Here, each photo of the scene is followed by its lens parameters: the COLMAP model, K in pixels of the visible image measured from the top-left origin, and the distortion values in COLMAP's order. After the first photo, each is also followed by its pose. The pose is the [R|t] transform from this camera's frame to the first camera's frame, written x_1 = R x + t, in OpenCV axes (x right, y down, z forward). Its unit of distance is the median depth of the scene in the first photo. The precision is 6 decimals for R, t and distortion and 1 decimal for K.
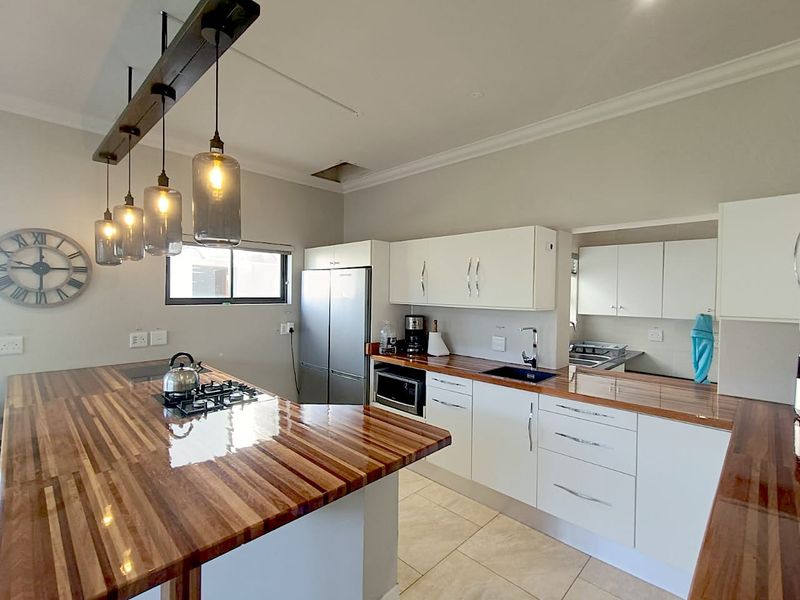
lens RADIAL K [[360.1, 0, 402.1], [0, 360.1, 298.5], [0, 0, 1]] dist [-0.012083, -0.000177]
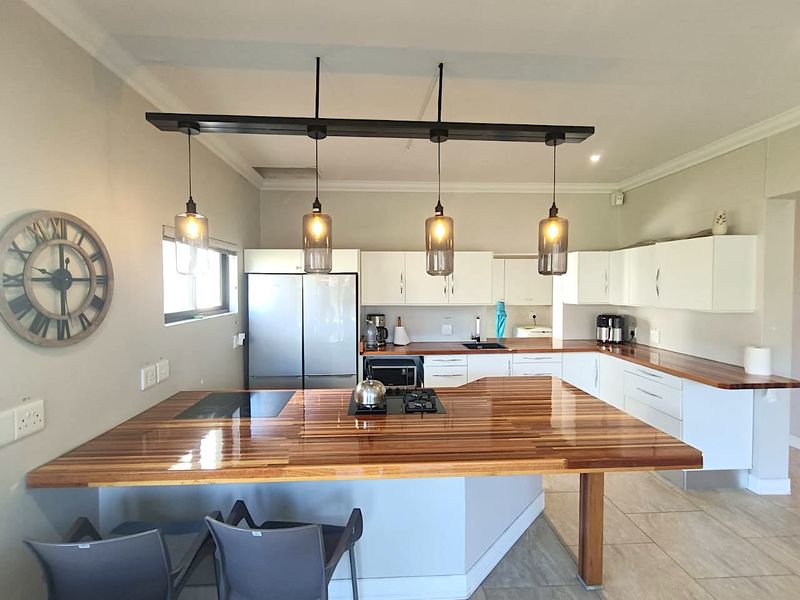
lens RADIAL K [[365.6, 0, 383.2], [0, 365.6, 296.1], [0, 0, 1]] dist [-0.013910, 0.000067]
pose [[0.707666, -0.038185, 0.705514, -1.021938], [0.028197, 0.999269, 0.025801, -0.055839], [-0.705984, 0.001635, 0.708226, 0.183630]]
